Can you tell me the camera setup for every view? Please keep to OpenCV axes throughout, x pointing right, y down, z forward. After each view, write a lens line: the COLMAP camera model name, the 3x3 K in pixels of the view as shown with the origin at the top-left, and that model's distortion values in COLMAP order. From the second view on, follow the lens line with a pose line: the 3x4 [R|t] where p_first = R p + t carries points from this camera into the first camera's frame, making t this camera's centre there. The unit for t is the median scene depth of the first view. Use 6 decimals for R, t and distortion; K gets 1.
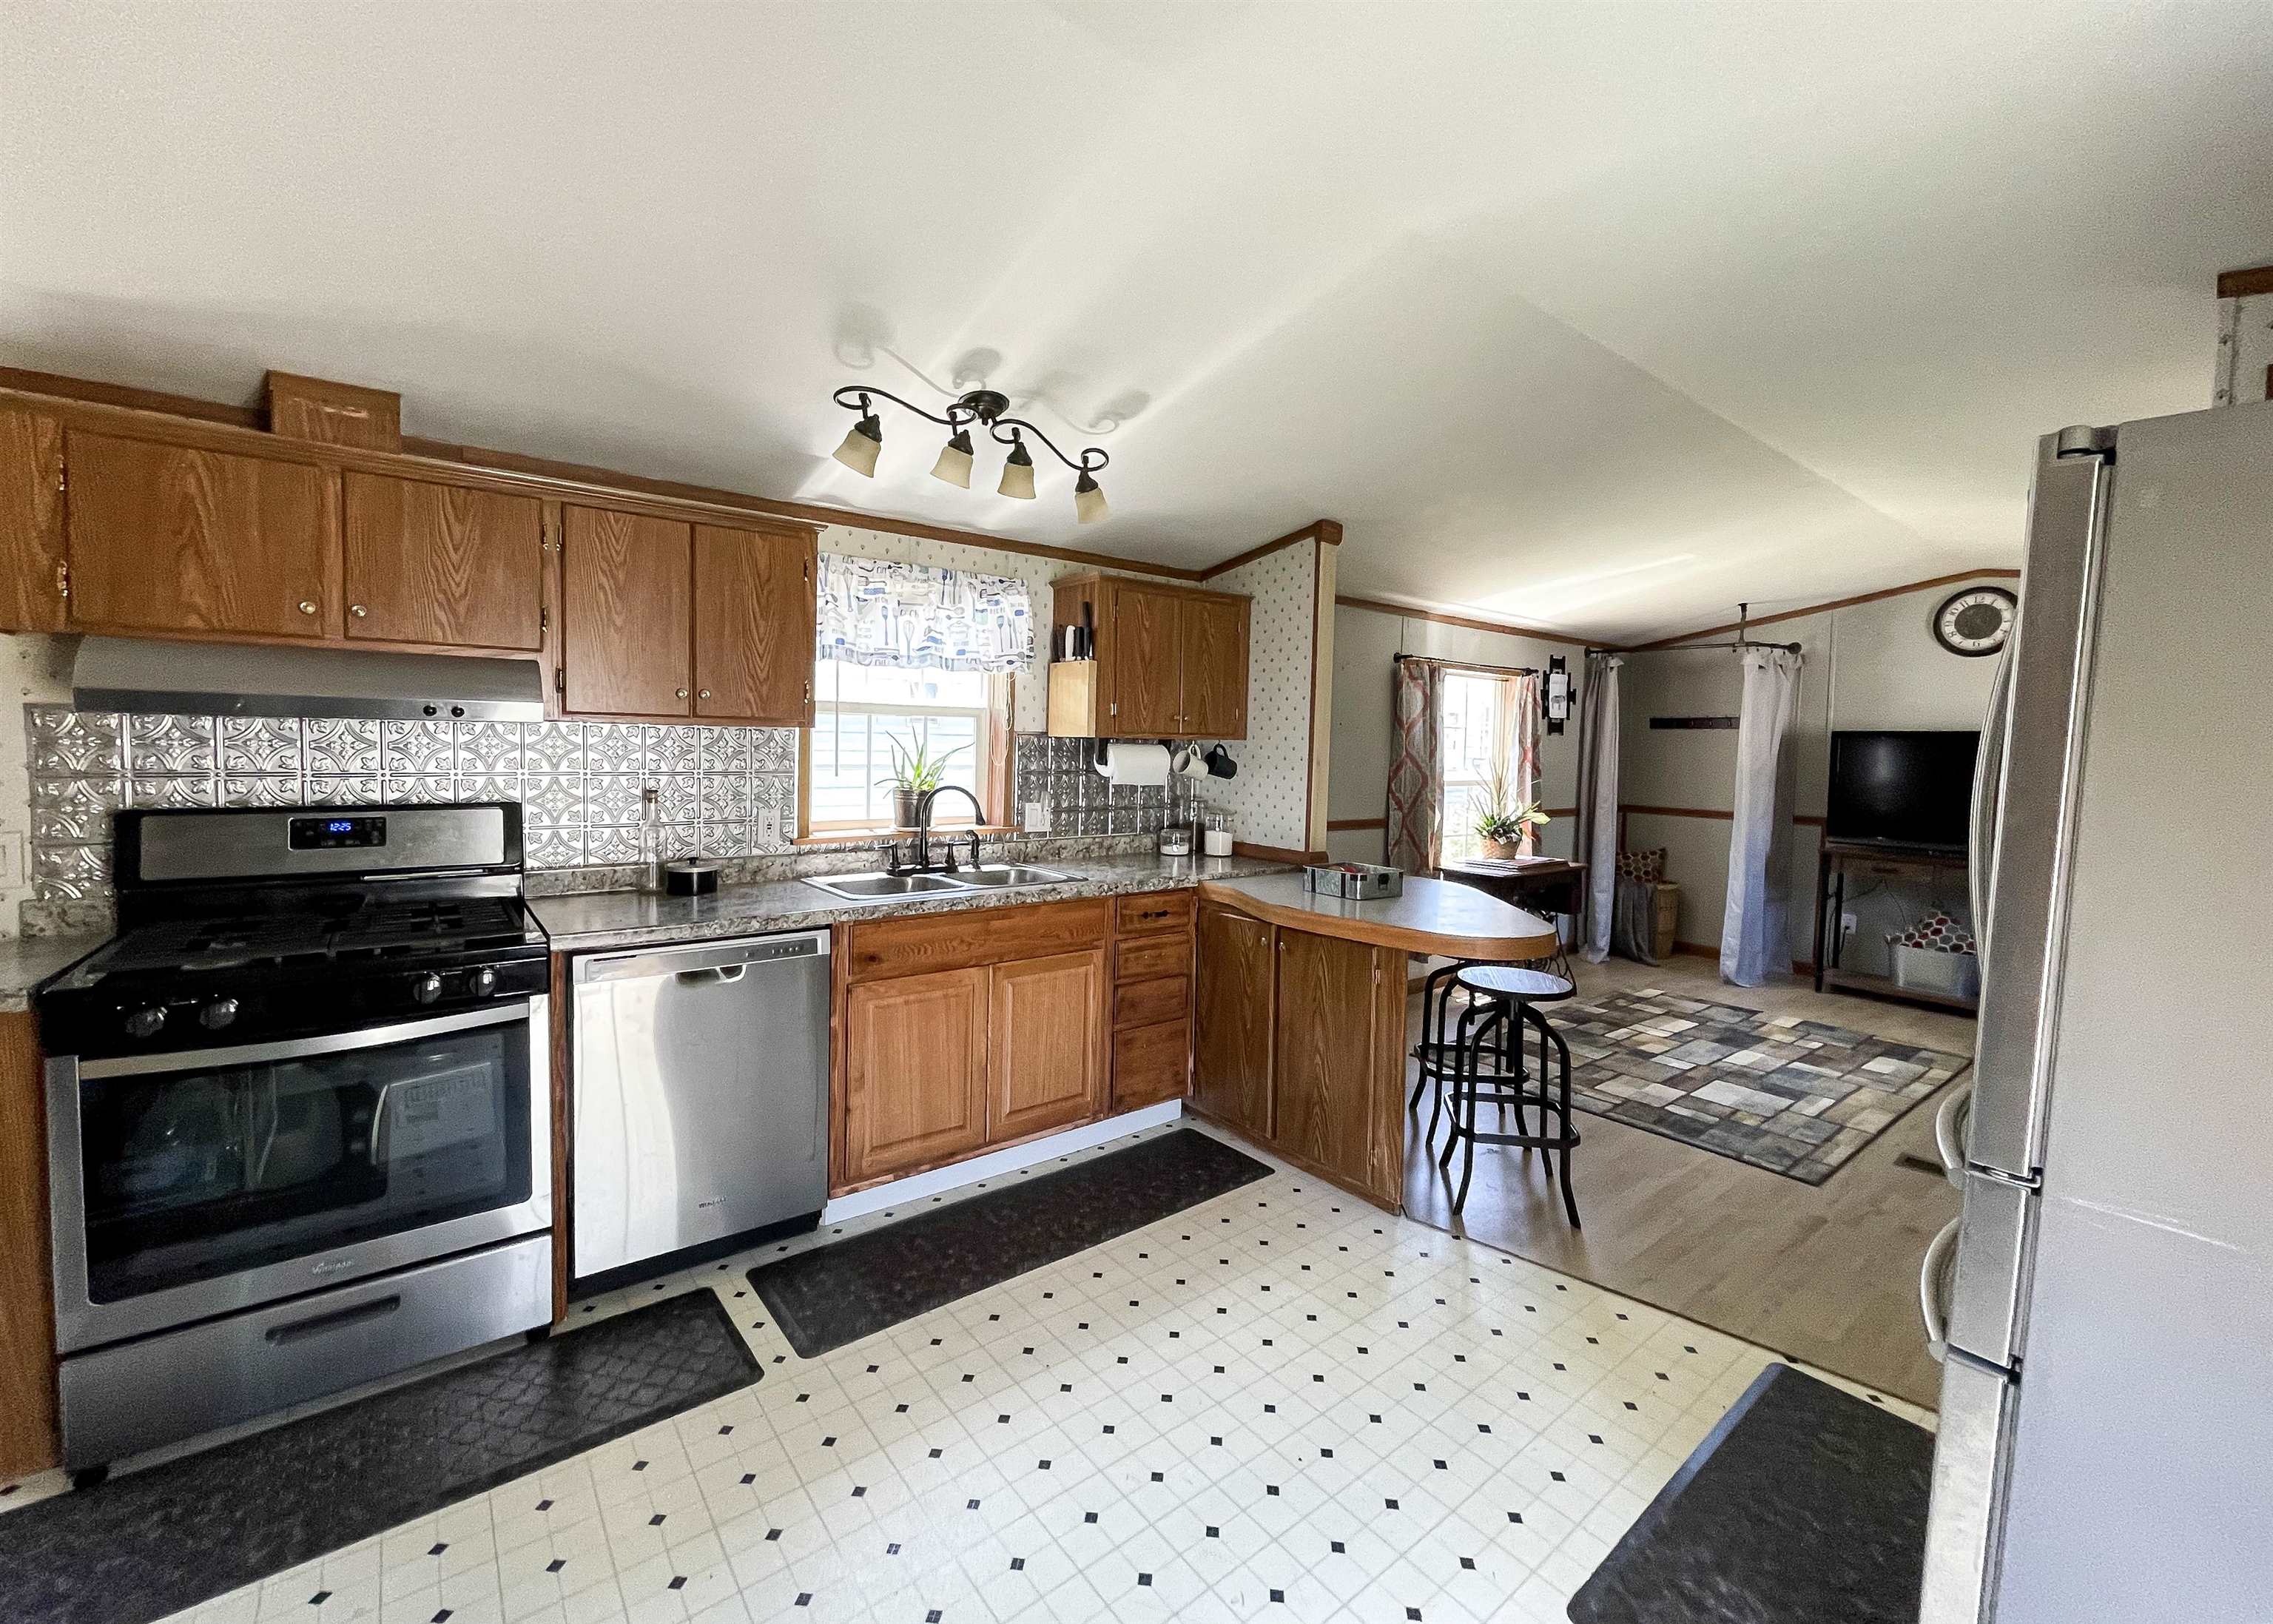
lens RADIAL K [[935.8, 0, 1146.0], [0, 935.8, 778.0], [0, 0, 1]] dist [0.000987, 0.000144]
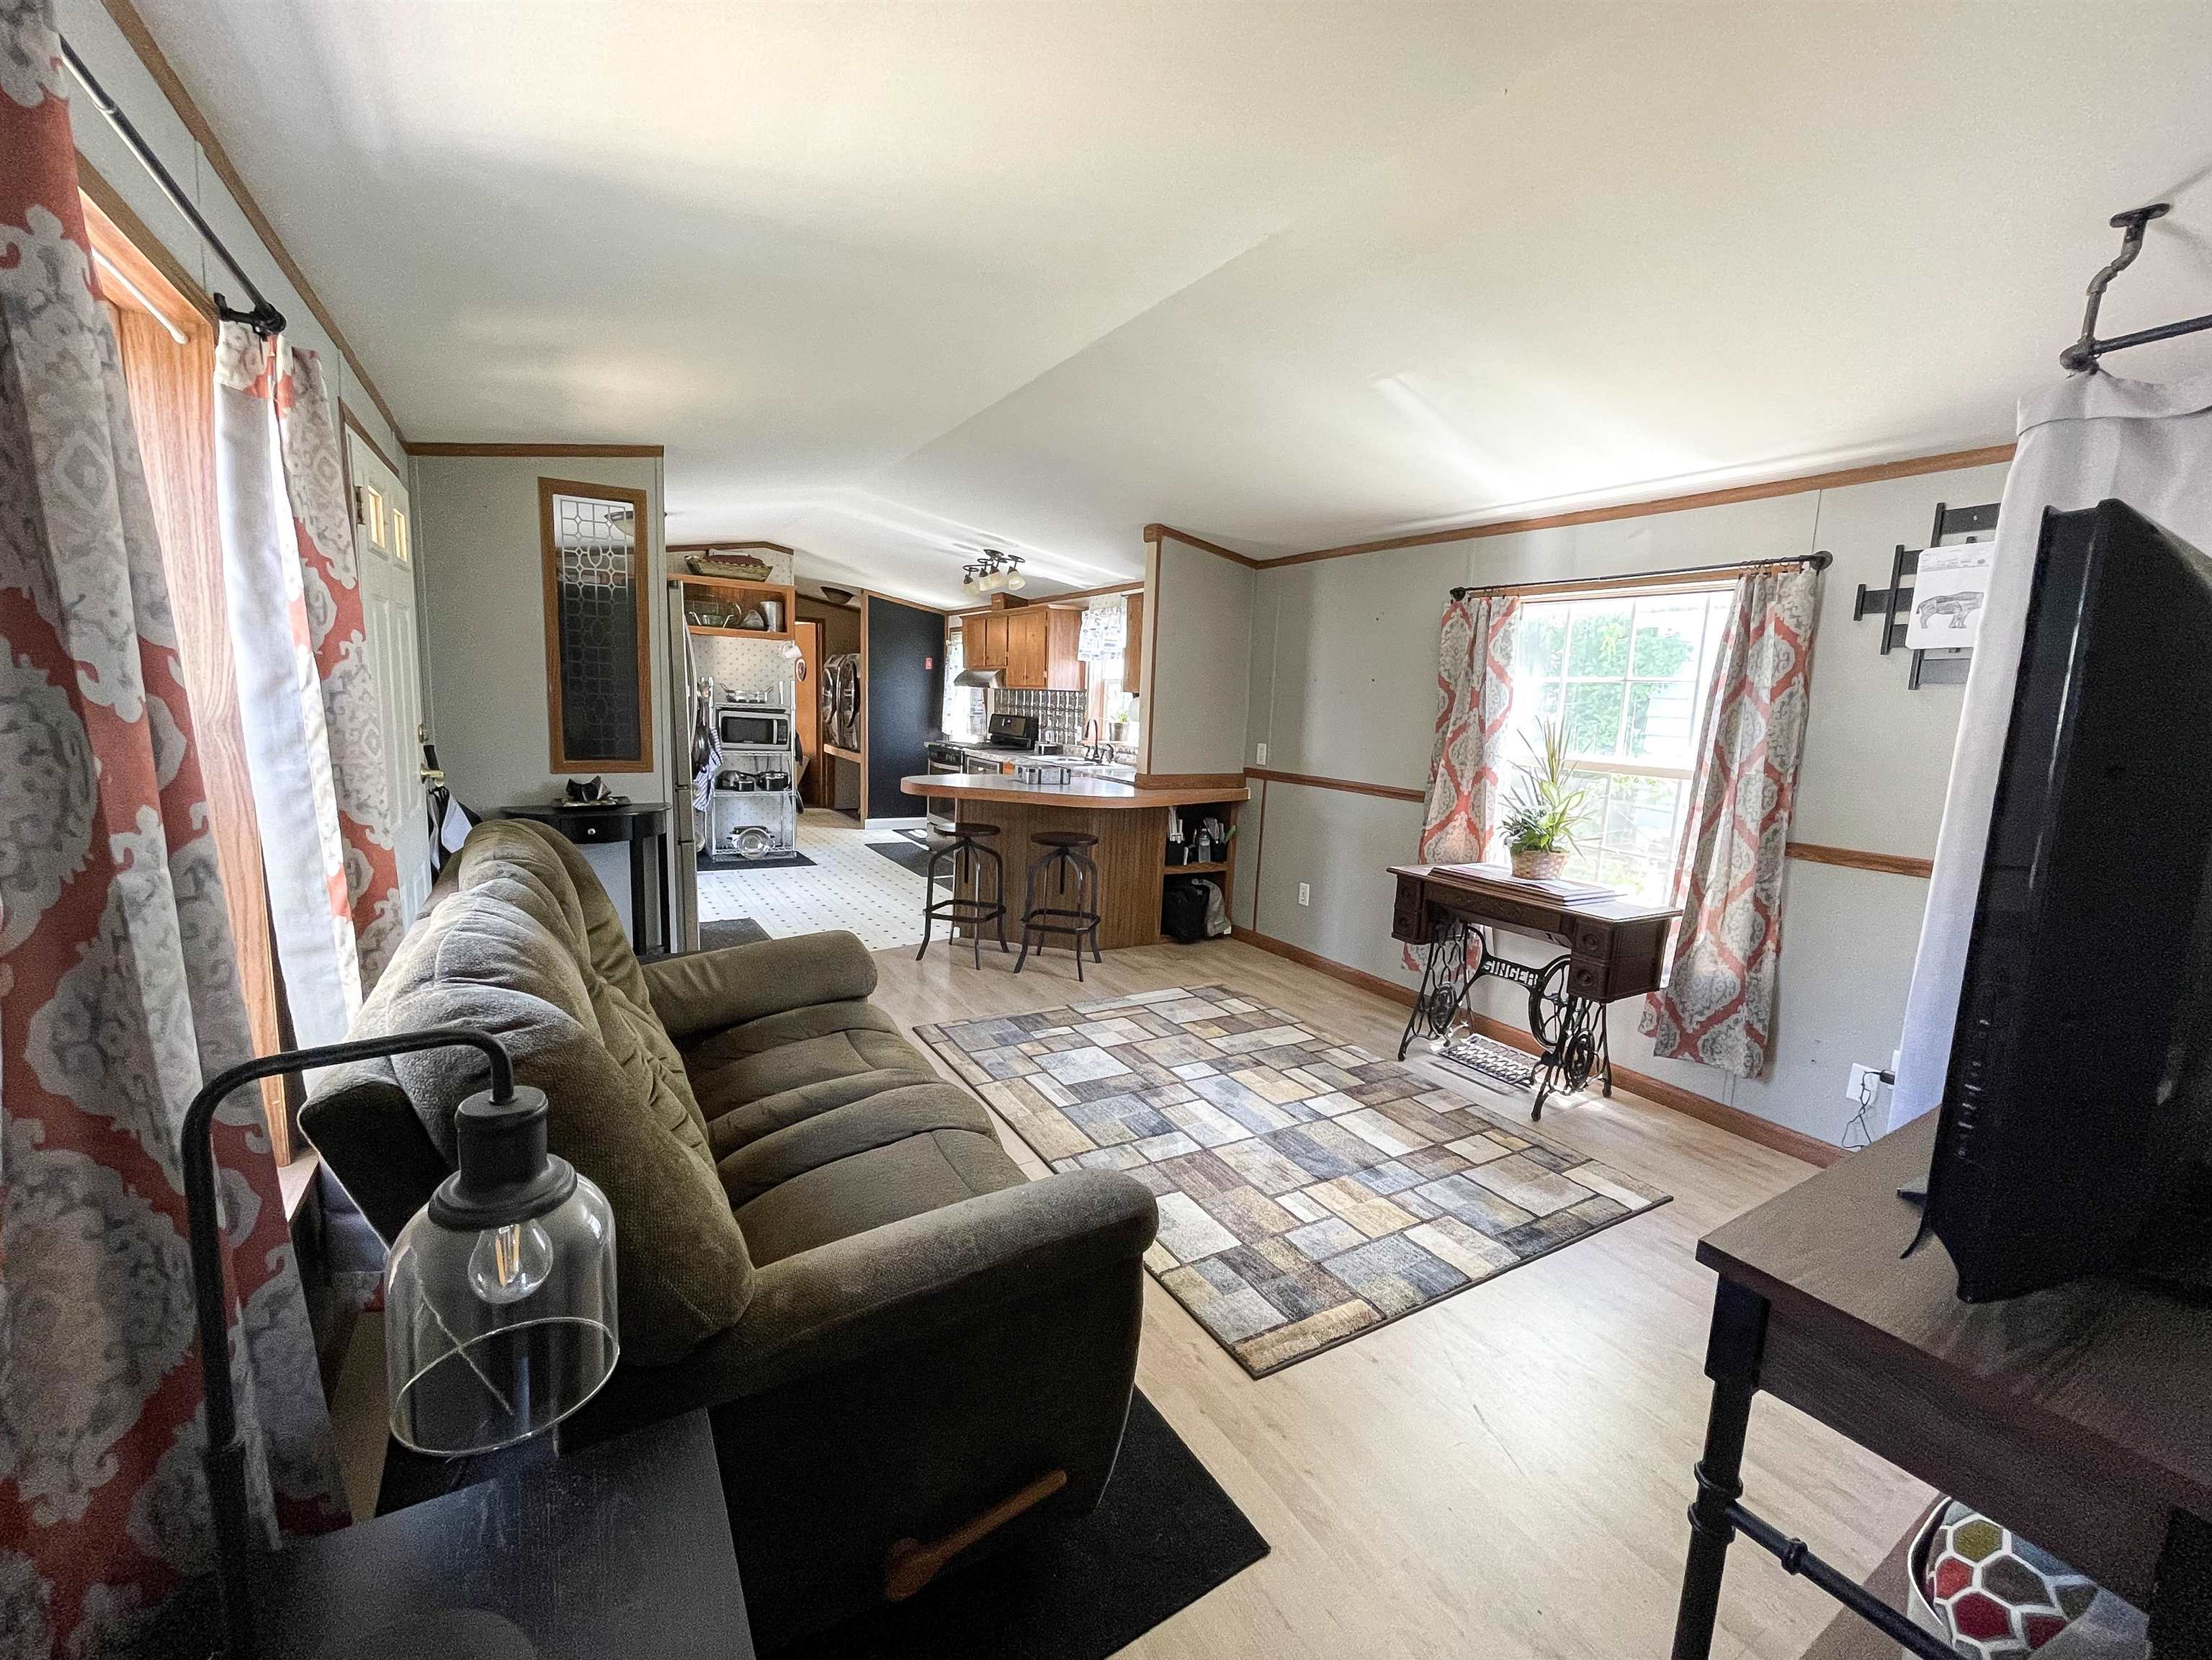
lens RADIAL K [[914.5, 0, 1110.6], [0, 914.5, 828.6], [0, 0, 1]] dist [0.006704, -0.002788]
pose [[-0.132885, 0.109770, -0.985034, 1.479414], [-0.090541, 0.988348, 0.122354, -0.000989], [0.986987, 0.105445, -0.121398, 1.101438]]
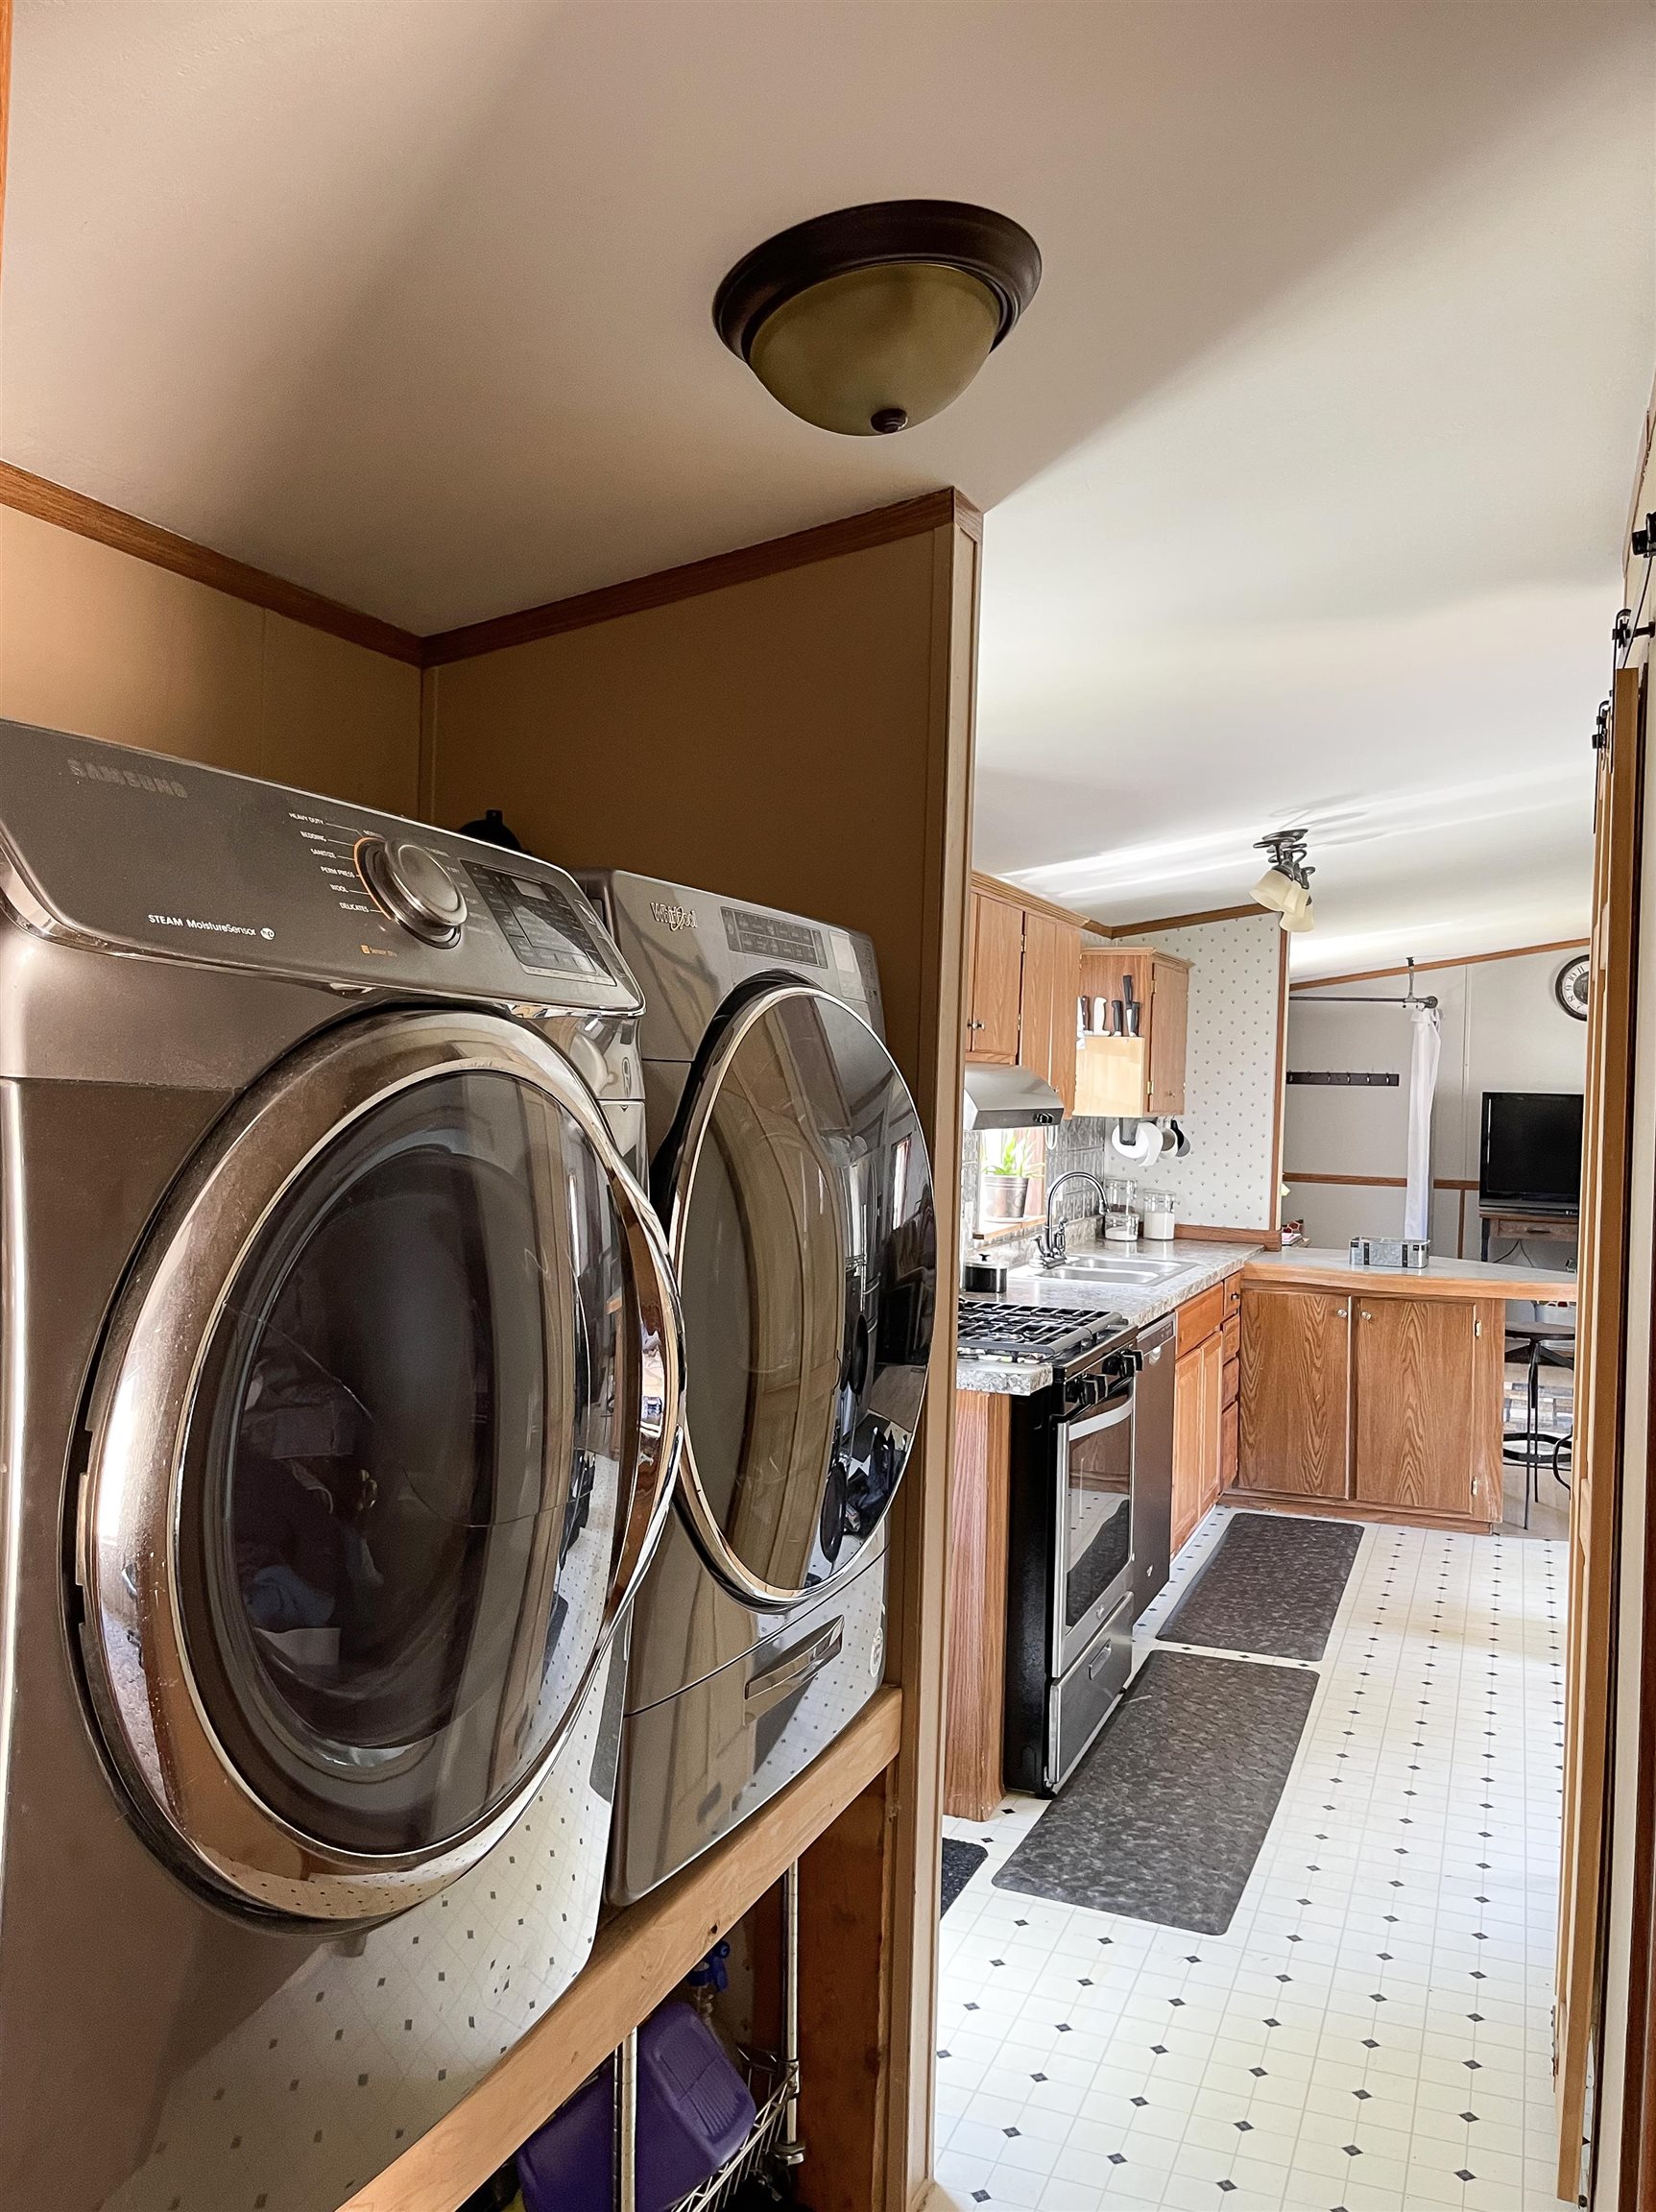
lens RADIAL K [[1692.9, 0, 828.0], [0, 1692.9, 1106.0], [0, 0, 1]] dist [0.067964, -0.179272]
pose [[0.873780, -0.005626, 0.486288, -1.078212], [0.012132, 0.999874, -0.010231, -0.038281], [-0.486169, 0.014840, 0.873739, -0.328469]]
